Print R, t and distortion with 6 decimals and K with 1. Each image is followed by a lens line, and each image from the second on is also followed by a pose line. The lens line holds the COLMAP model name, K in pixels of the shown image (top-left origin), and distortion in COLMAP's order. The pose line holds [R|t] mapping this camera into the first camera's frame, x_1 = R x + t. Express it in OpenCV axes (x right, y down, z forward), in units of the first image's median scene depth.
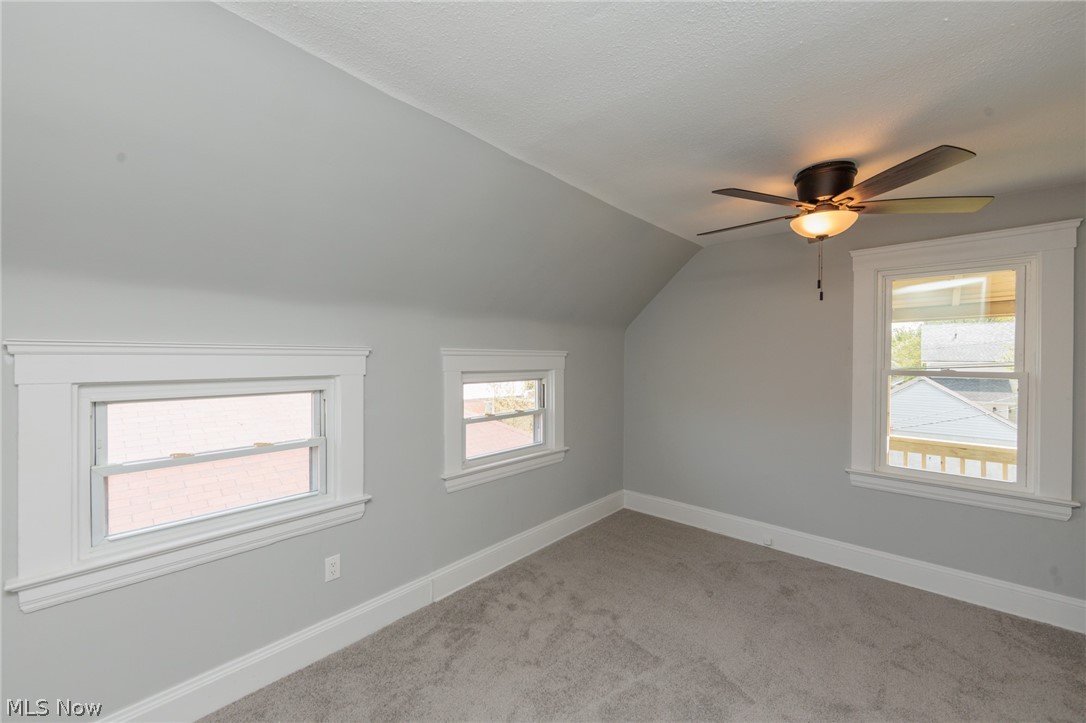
lens RADIAL K [[425.6, 0, 545.2], [0, 425.6, 367.2], [0, 0, 1]] dist [-0.000940, -0.000179]
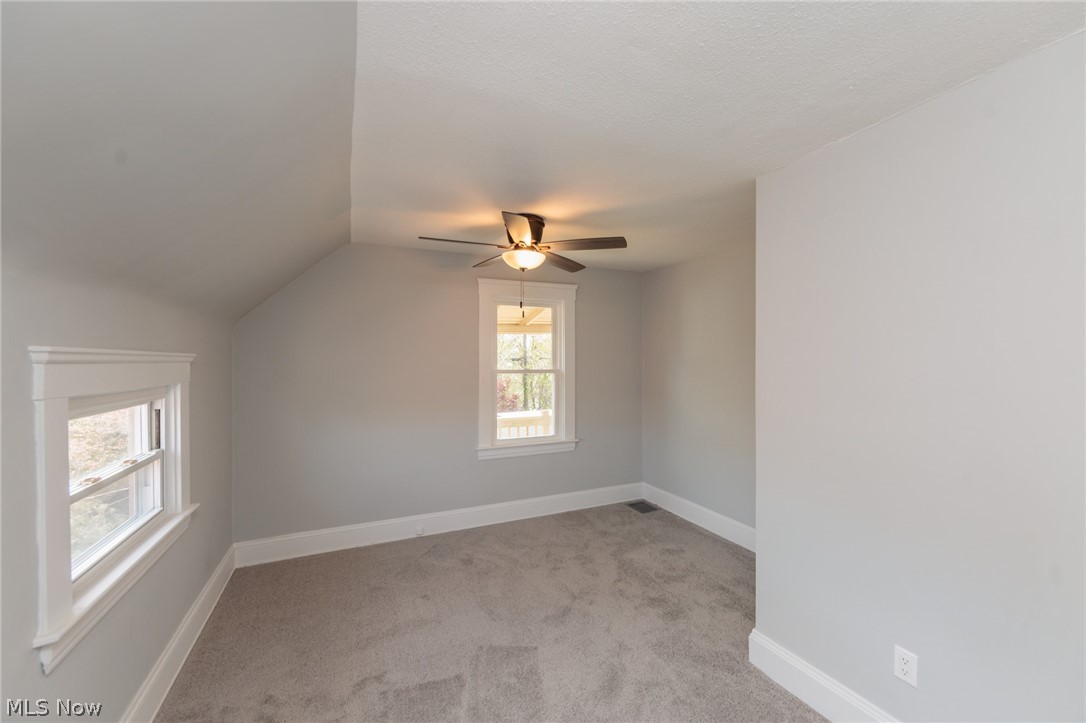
lens RADIAL K [[425.6, 0, 534.7], [0, 425.6, 367.6], [0, 0, 1]] dist [-0.000940, -0.000179]
pose [[0.403054, -0.021039, 0.914934, -0.406383], [0.027528, 0.999562, 0.010858, -0.013119], [-0.914762, 0.020810, 0.403457, 0.340440]]
